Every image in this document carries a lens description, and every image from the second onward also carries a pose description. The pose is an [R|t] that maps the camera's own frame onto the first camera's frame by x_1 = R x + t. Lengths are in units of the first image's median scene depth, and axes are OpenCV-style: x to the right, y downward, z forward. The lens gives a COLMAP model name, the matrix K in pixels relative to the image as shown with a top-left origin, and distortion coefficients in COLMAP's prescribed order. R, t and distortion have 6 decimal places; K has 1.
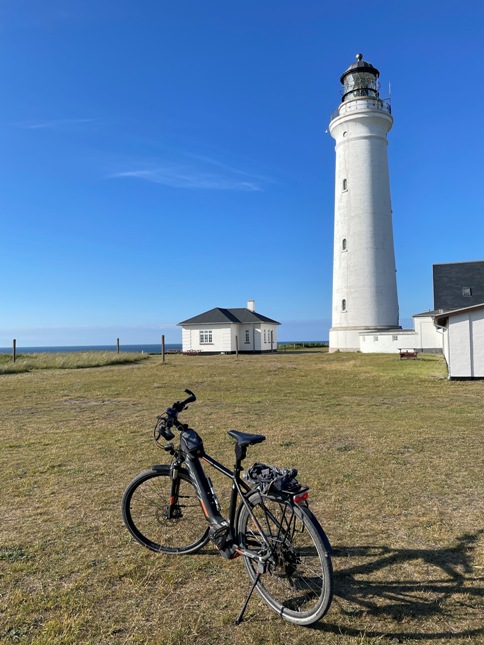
lens RADIAL K [[498.9, 0, 242.0], [0, 498.9, 322.5], [0, 0, 1]] dist [0.063813, -0.004813]
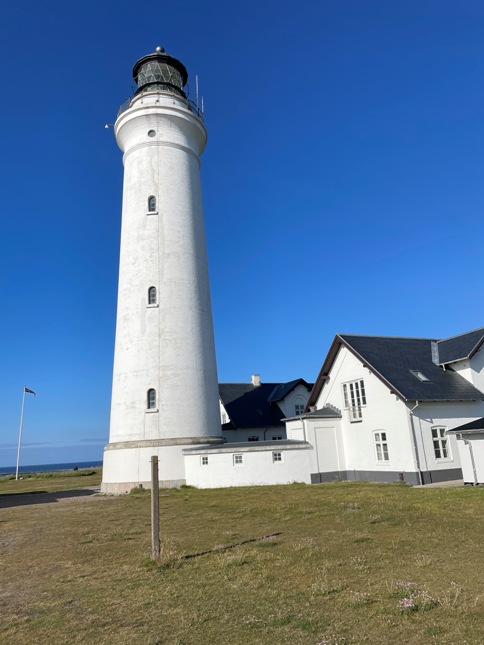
lens RADIAL K [[498.9, 0, 242.0], [0, 498.9, 322.5], [0, 0, 1]] dist [0.063813, -0.004813]
pose [[0.717998, 0.156489, 0.678226, -0.112132], [0.013494, 0.971086, -0.238347, 0.015859], [-0.695914, 0.180284, 0.695126, 0.523276]]
